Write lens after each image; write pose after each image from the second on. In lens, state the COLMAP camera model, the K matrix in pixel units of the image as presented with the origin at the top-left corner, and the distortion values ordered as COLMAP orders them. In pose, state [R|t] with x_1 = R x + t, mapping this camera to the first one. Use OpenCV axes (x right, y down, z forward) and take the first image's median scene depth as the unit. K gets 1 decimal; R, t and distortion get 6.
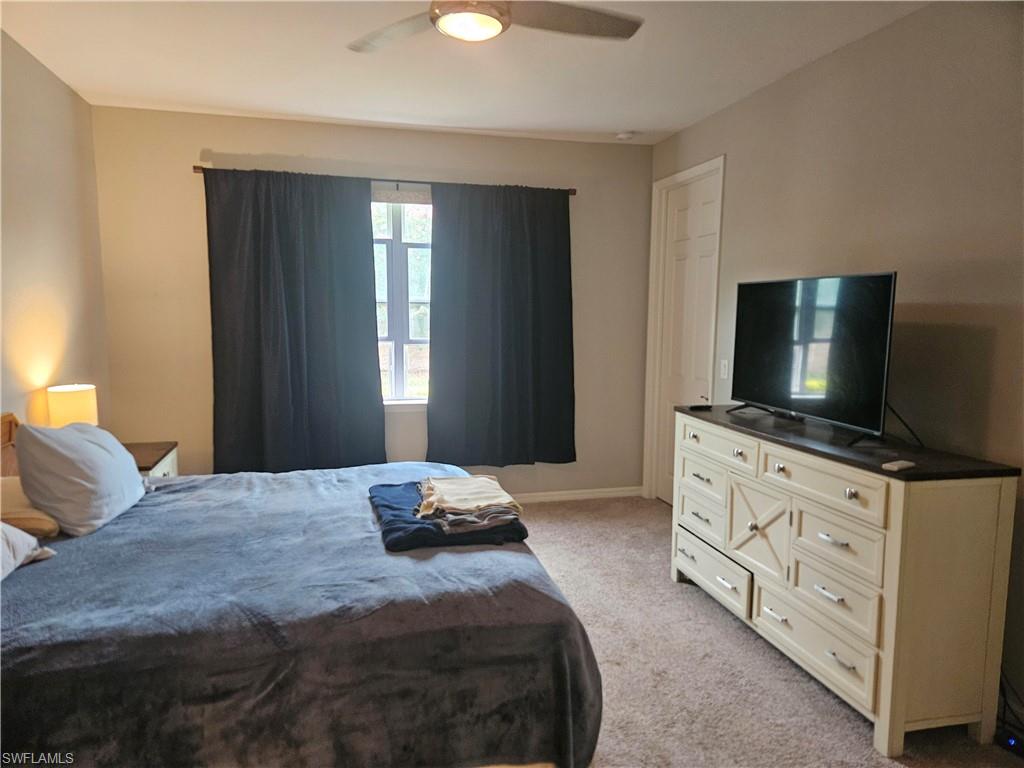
lens RADIAL K [[677.1, 0, 505.3], [0, 677.1, 380.6], [0, 0, 1]] dist [0.034277, -0.014930]
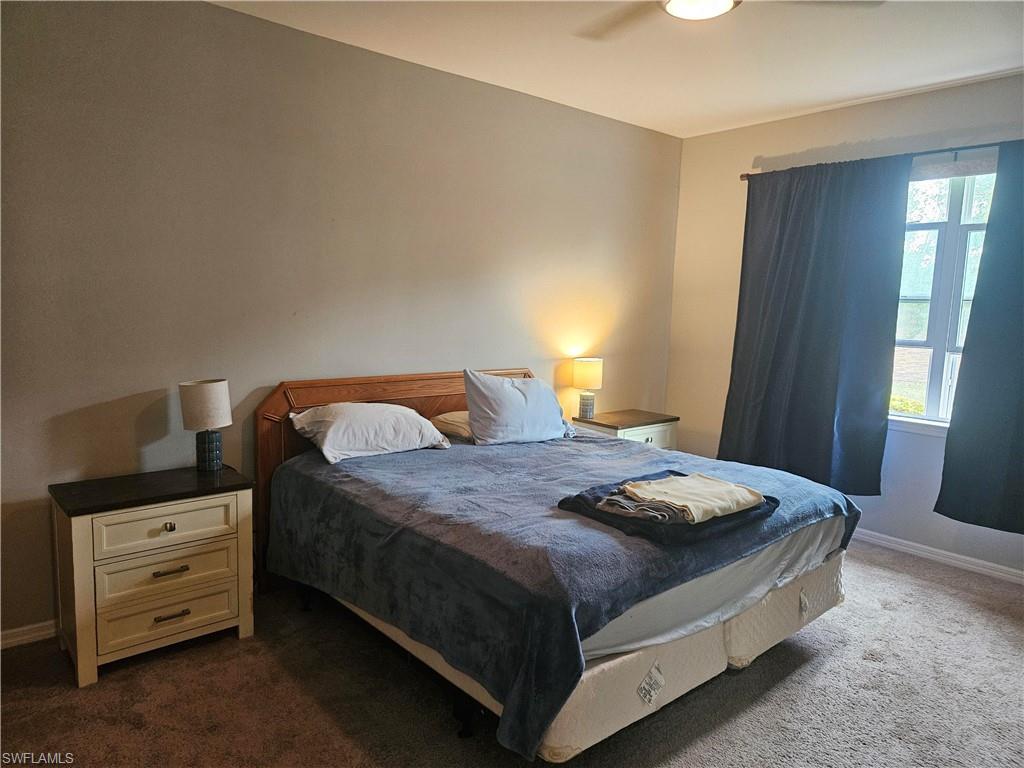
lens RADIAL K [[677.1, 0, 505.9], [0, 677.1, 387.6], [0, 0, 1]] dist [0.034277, -0.014930]
pose [[0.442023, 0.124018, -0.888389, 0.740748], [-0.119119, 0.989740, 0.078898, -0.029024], [0.889059, 0.070949, 0.452260, 0.355940]]
